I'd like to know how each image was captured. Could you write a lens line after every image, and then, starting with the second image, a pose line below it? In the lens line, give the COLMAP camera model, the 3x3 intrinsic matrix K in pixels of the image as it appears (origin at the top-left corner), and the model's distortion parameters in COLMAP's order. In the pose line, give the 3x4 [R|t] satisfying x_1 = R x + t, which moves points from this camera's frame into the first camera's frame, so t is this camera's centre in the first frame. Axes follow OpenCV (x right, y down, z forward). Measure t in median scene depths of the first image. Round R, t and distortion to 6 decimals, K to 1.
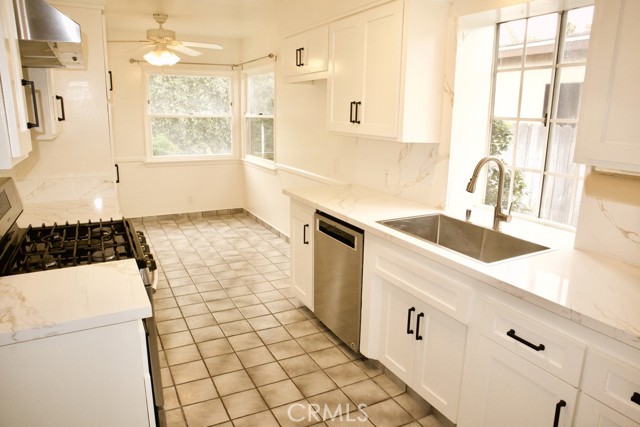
lens RADIAL K [[445.7, 0, 319.6], [0, 445.7, 210.6], [0, 0, 1]] dist [-0.093853, 0.035143]
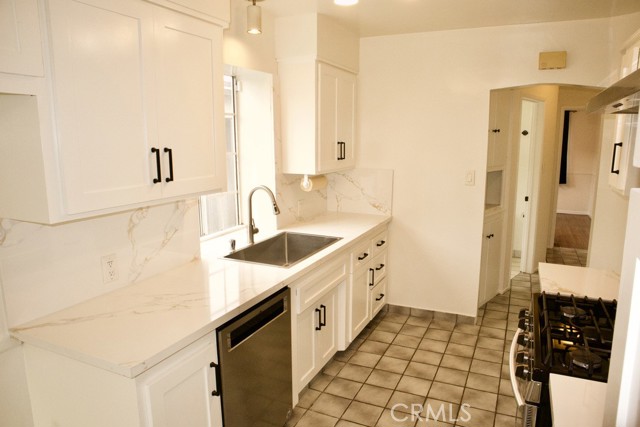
lens RADIAL K [[445.7, 0, 320.4], [0, 445.7, 213.4], [0, 0, 1]] dist [-0.093853, 0.035143]
pose [[-0.613784, -0.141750, 0.776644, -0.630711], [0.174387, 0.935106, 0.308491, -0.359463], [-0.769973, 0.324783, -0.549233, 1.381422]]
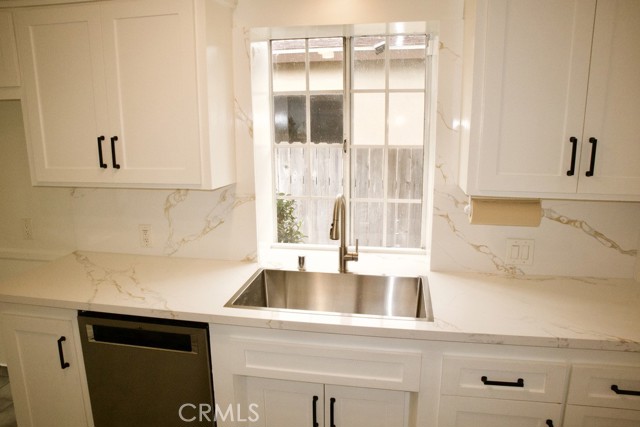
lens RADIAL K [[445.7, 0, 314.9], [0, 445.7, 216.3], [0, 0, 1]] dist [-0.093853, 0.035143]
pose [[0.616375, -0.184199, 0.765606, -0.290244], [0.189773, 0.978347, 0.082601, -0.141641], [-0.764244, 0.094378, 0.637985, 0.405662]]
